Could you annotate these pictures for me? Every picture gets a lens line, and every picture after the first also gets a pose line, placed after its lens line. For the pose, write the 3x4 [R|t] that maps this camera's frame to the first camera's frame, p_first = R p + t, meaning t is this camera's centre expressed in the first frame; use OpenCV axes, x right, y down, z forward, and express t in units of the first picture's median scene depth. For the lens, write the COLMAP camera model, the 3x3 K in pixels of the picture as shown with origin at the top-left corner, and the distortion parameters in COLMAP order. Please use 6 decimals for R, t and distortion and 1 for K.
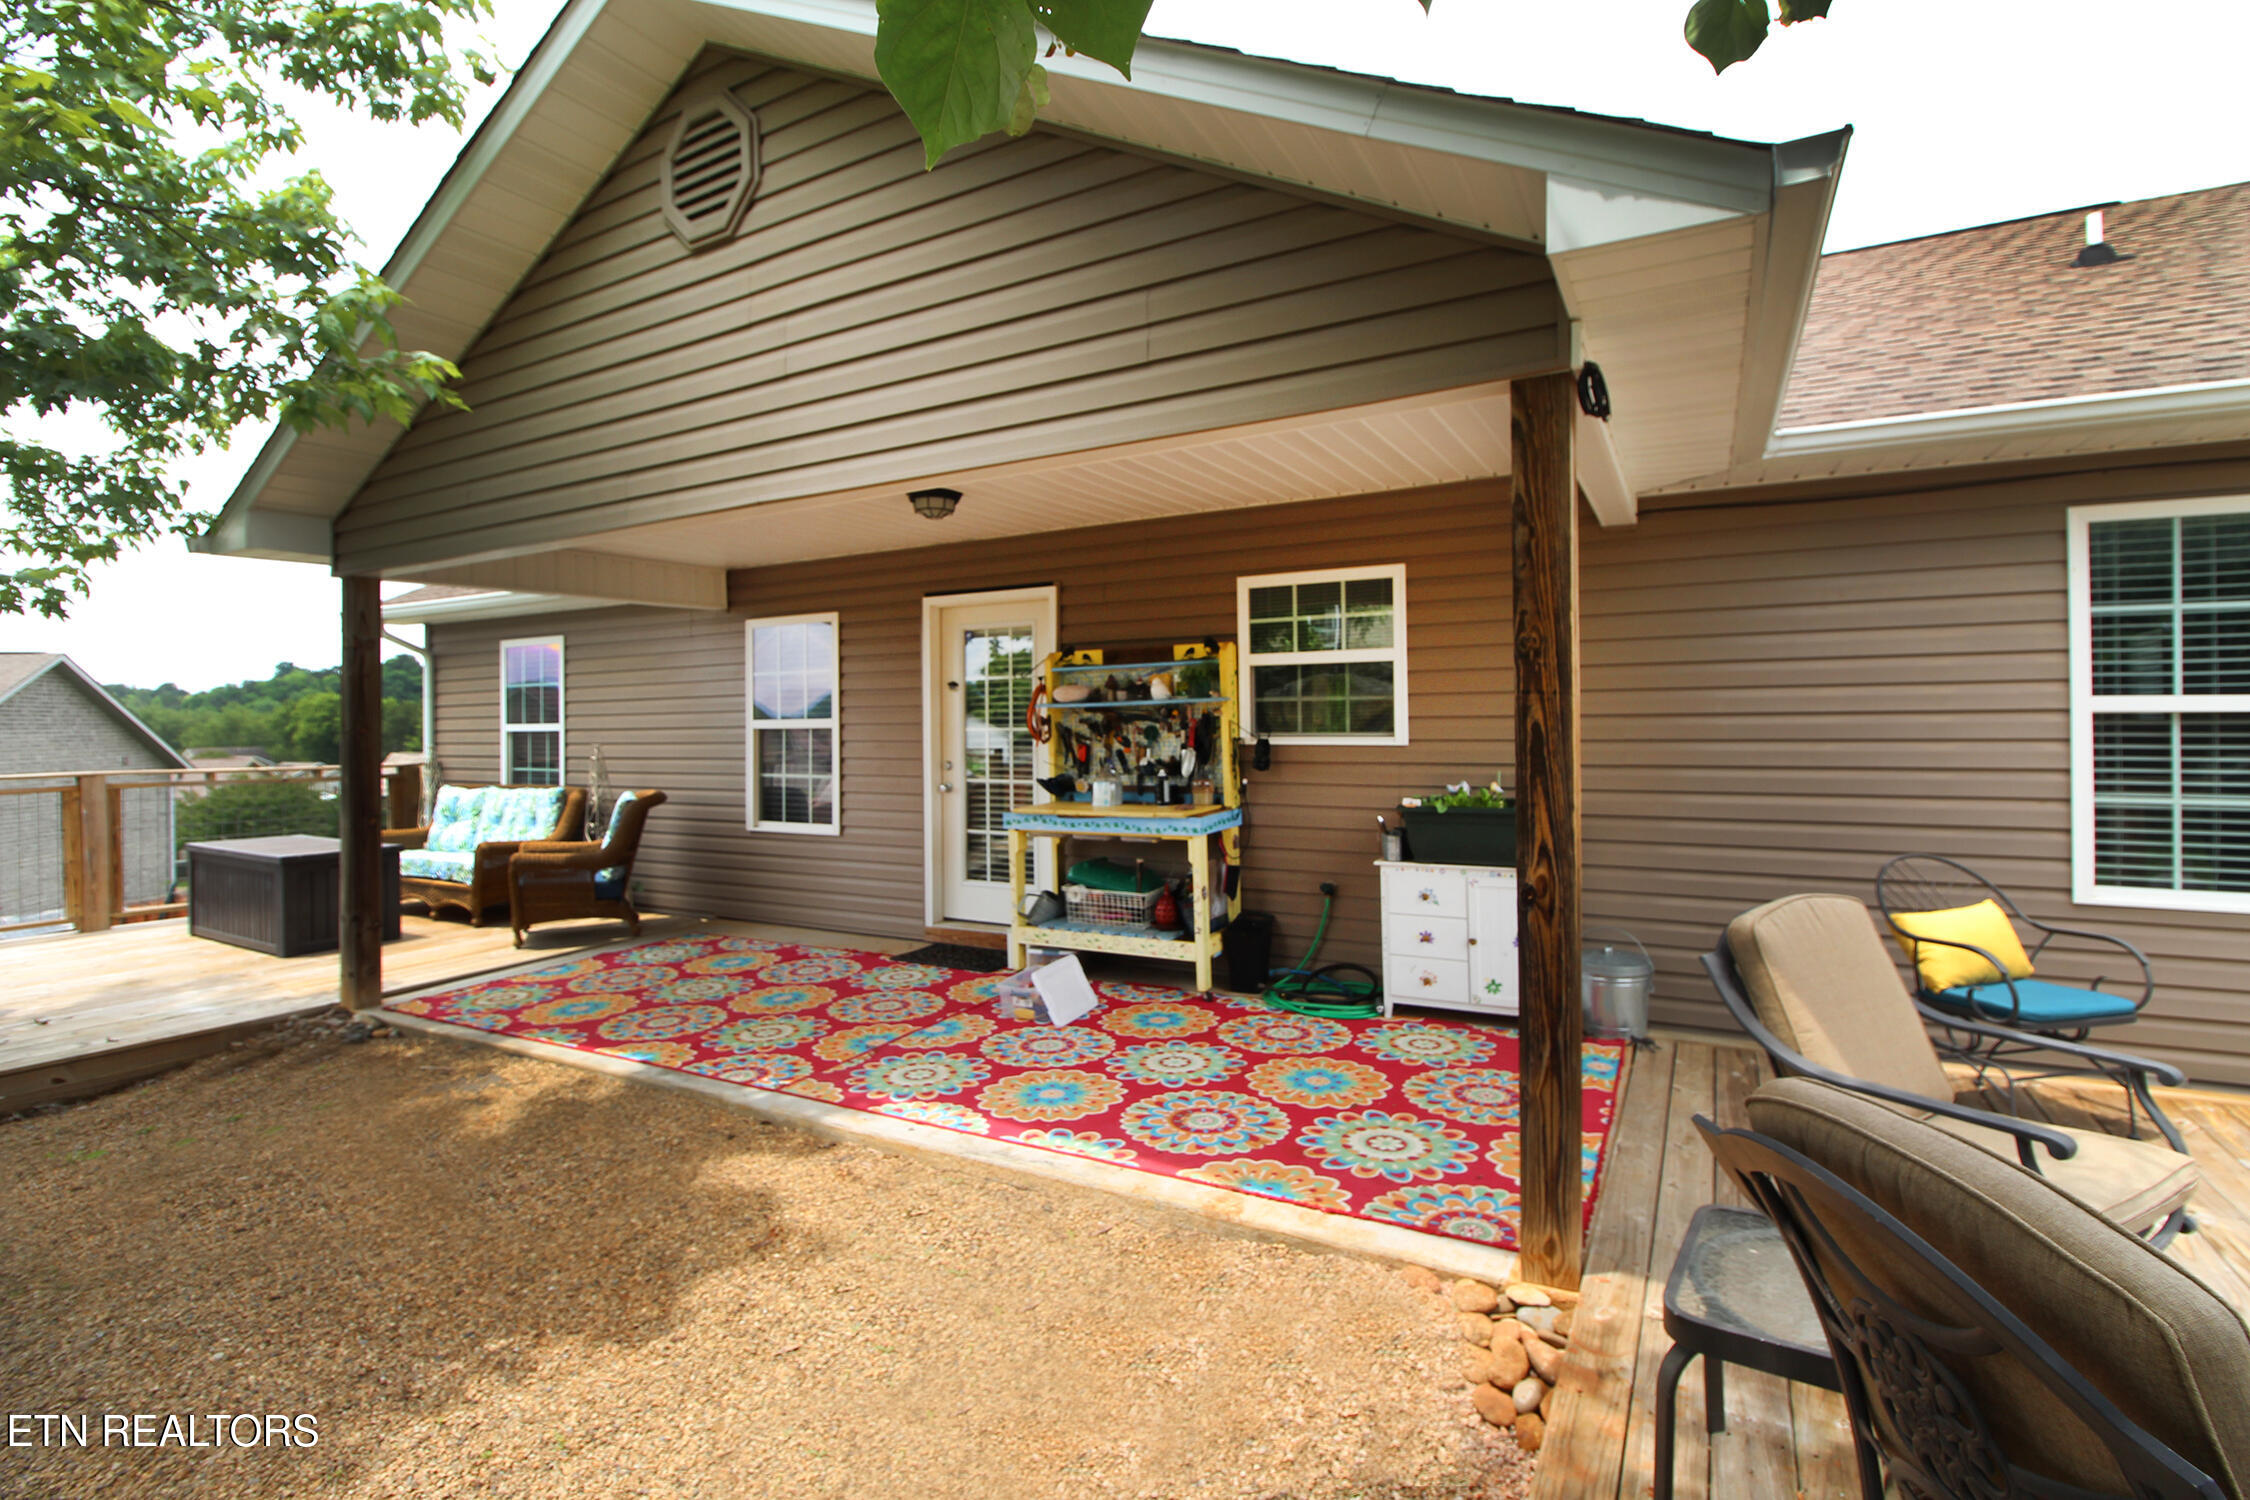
lens RADIAL K [[1026.0, 0, 1122.1], [0, 1026.0, 718.9], [0, 0, 1]] dist [-0.026851, -0.000456]
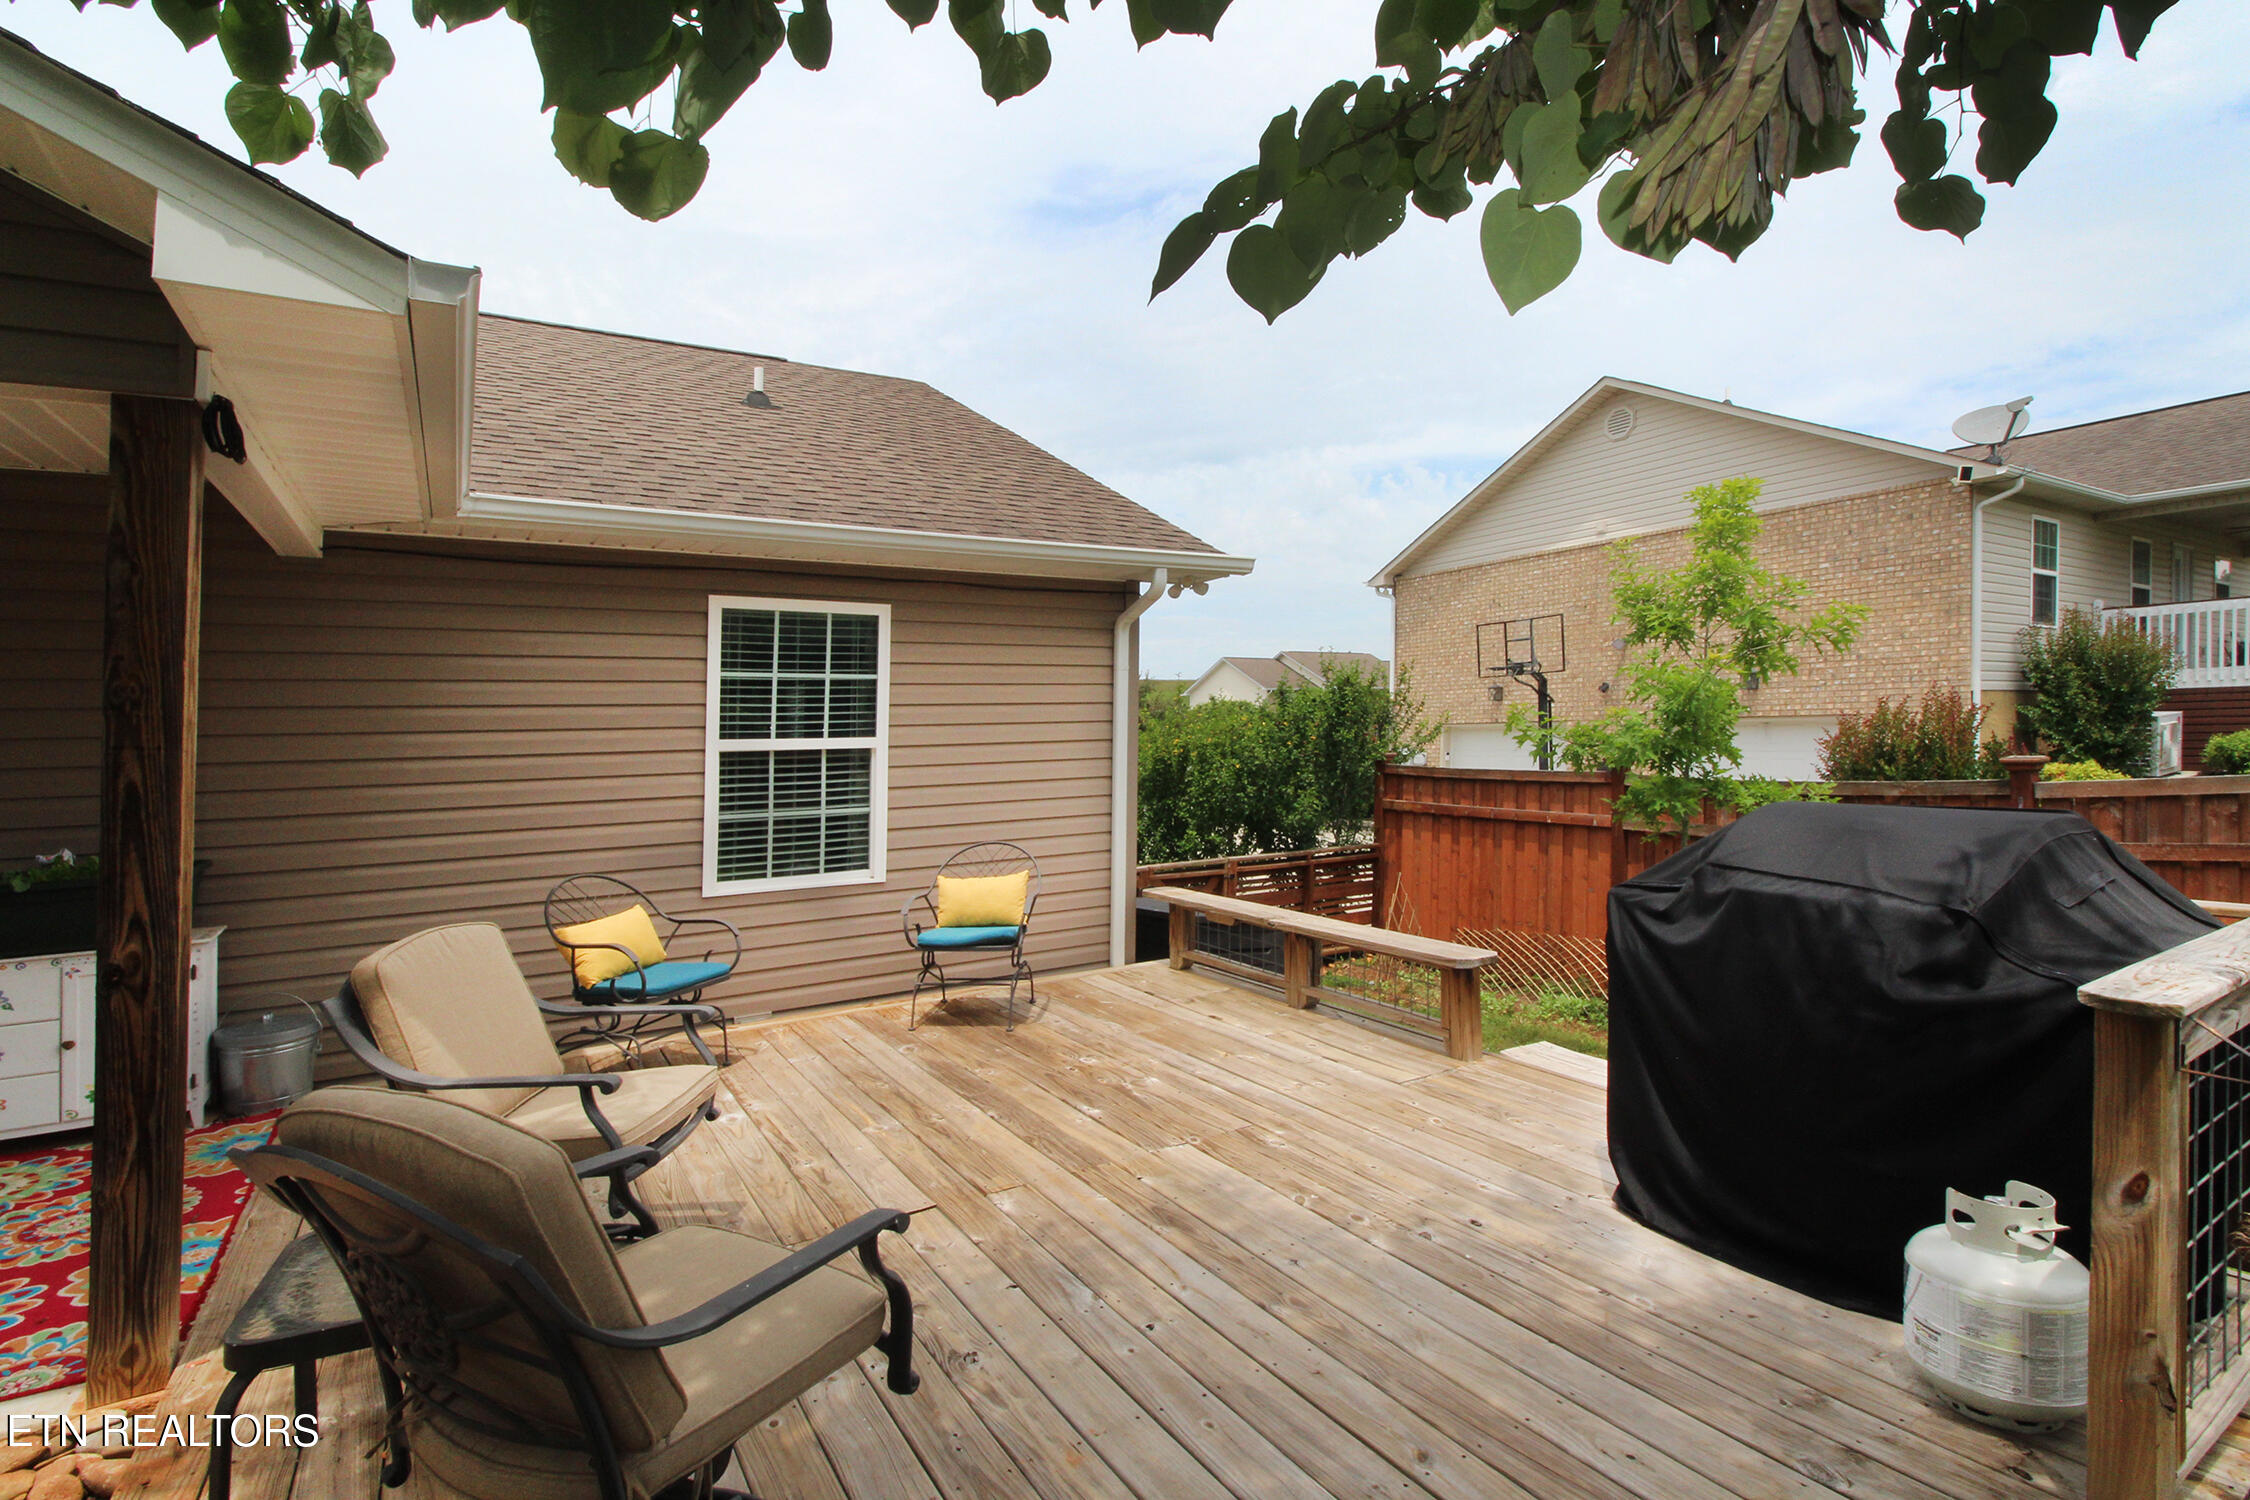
lens RADIAL K [[1071.1, 0, 1220.5], [0, 1071.1, 707.6], [0, 0, 1]] dist [0.004469, -0.007186]
pose [[0.462935, 0.013076, 0.886296, 0.013290], [0.012095, 0.999705, -0.021067, -0.027676], [-0.886310, 0.020473, 0.462640, -0.259865]]
